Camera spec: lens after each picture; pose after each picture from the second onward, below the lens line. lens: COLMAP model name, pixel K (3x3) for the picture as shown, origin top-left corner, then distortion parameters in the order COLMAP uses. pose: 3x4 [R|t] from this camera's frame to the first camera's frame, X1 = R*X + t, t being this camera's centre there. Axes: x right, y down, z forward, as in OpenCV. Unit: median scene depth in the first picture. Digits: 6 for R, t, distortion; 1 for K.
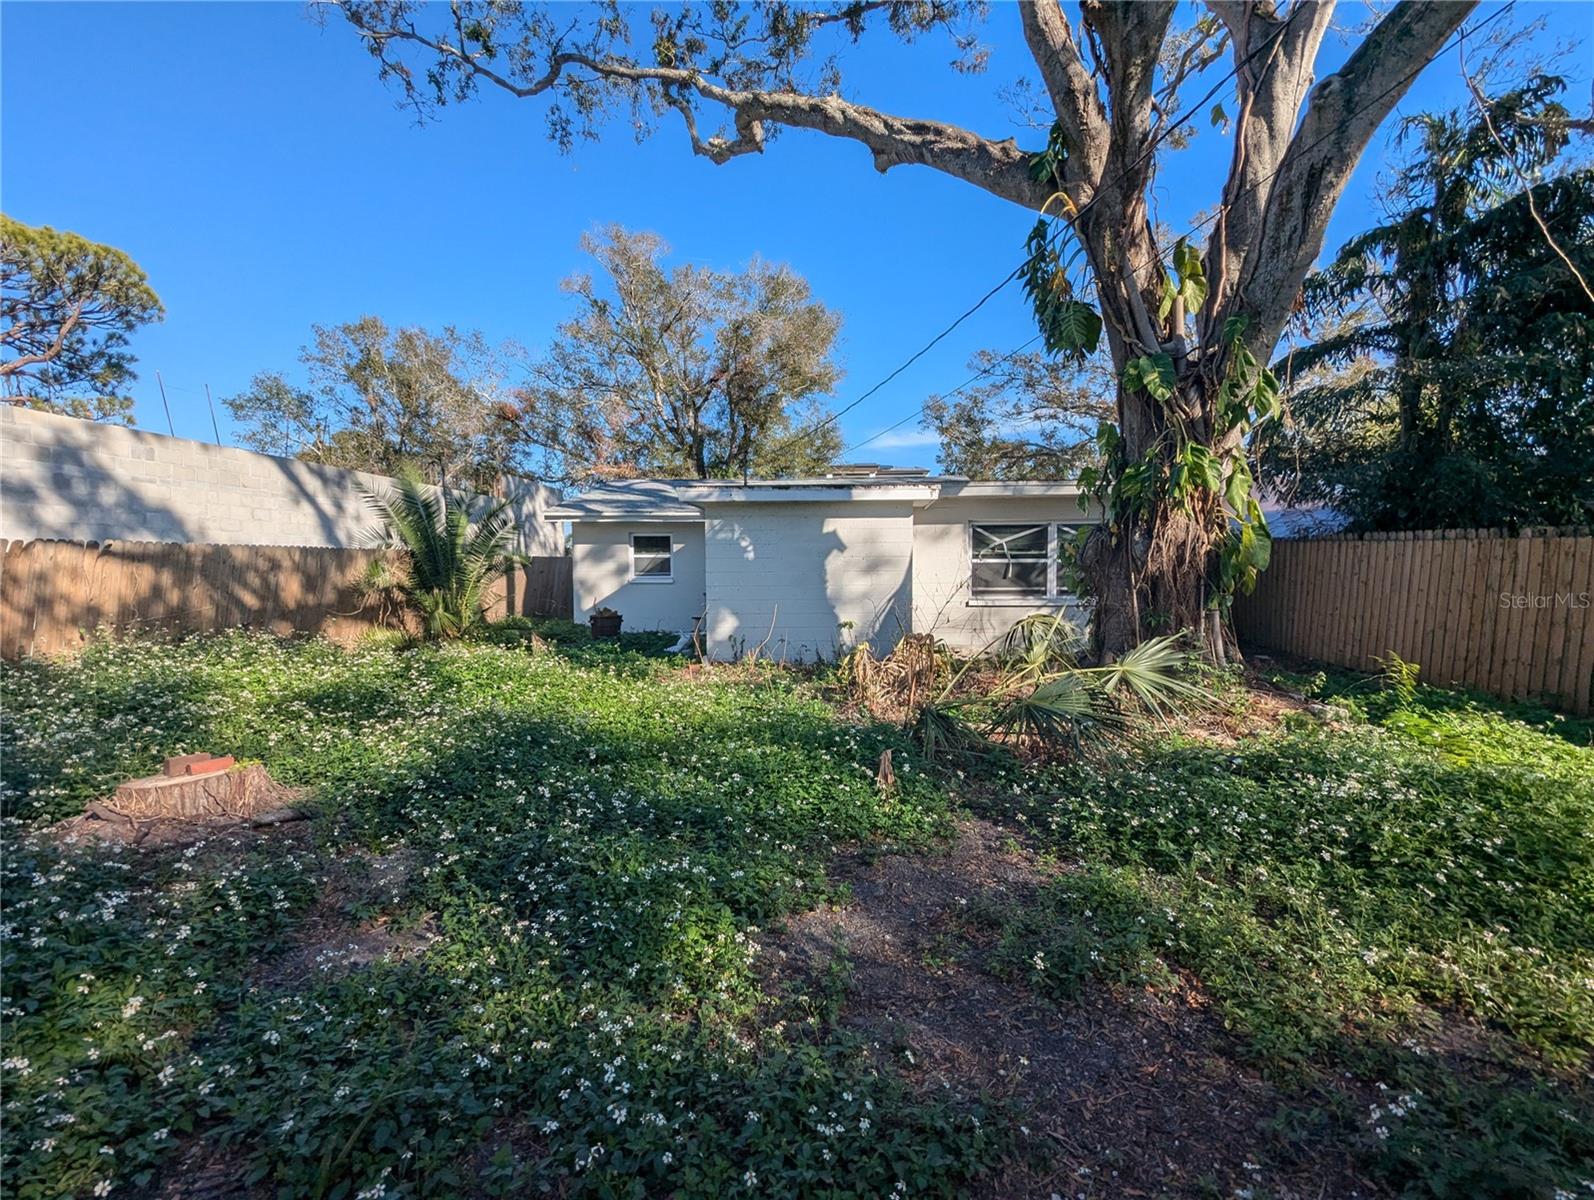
lens RADIAL K [[756.4, 0, 806.6], [0, 756.4, 605.8], [0, 0, 1]] dist [-0.000469, 0.004310]
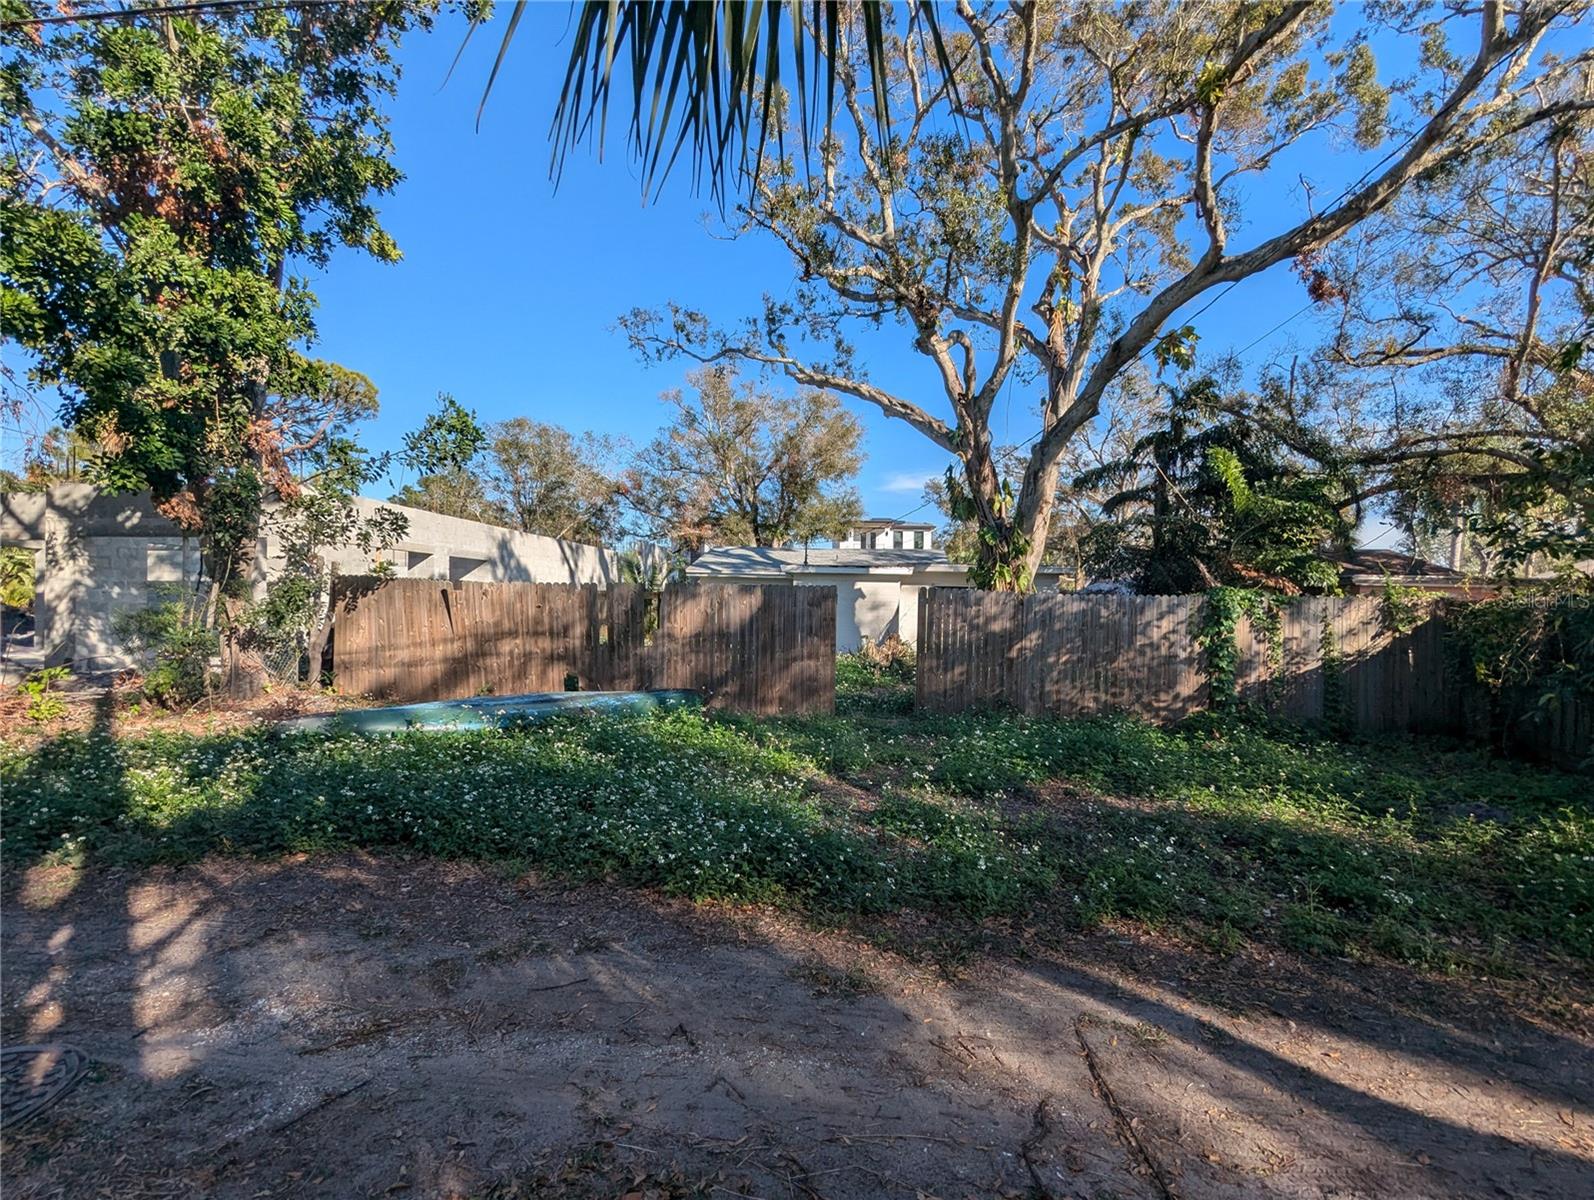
lens RADIAL K [[756.4, 0, 782.4], [0, 756.4, 605.8], [0, 0, 1]] dist [-0.000469, 0.004310]
pose [[0.998260, 0.026133, -0.052858, -0.056148], [-0.028736, 0.998380, -0.049099, 0.047139], [0.051489, 0.050532, 0.997394, -0.926312]]
